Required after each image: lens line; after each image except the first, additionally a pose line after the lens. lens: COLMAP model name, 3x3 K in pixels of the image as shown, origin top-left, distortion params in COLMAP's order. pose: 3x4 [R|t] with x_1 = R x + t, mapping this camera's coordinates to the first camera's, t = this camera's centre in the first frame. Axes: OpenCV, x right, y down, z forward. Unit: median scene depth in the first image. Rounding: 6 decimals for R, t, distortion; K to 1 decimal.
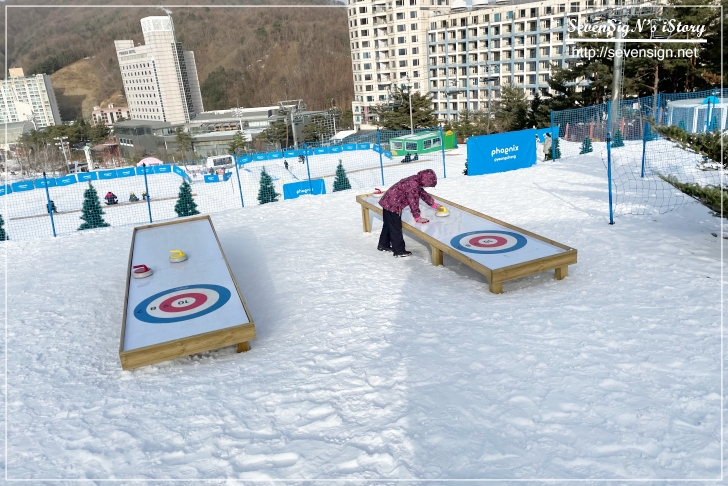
lens RADIAL K [[524.1, 0, 368.6], [0, 524.1, 242.9], [0, 0, 1]] dist [0.080403, -0.099461]
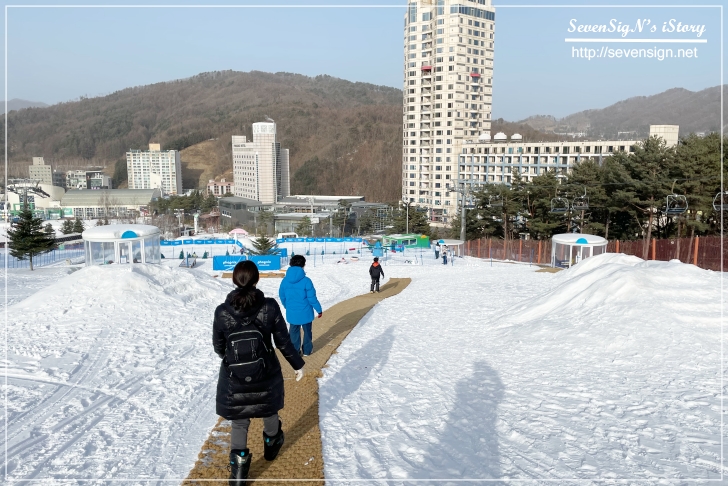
lens RADIAL K [[524.1, 0, 368.6], [0, 524.1, 242.9], [0, 0, 1]] dist [0.080403, -0.099461]
pose [[0.980231, 0.108428, -0.165502, 0.093440], [-0.132879, 0.980524, -0.144627, 0.014793], [0.146598, 0.163759, 0.975547, -0.166687]]
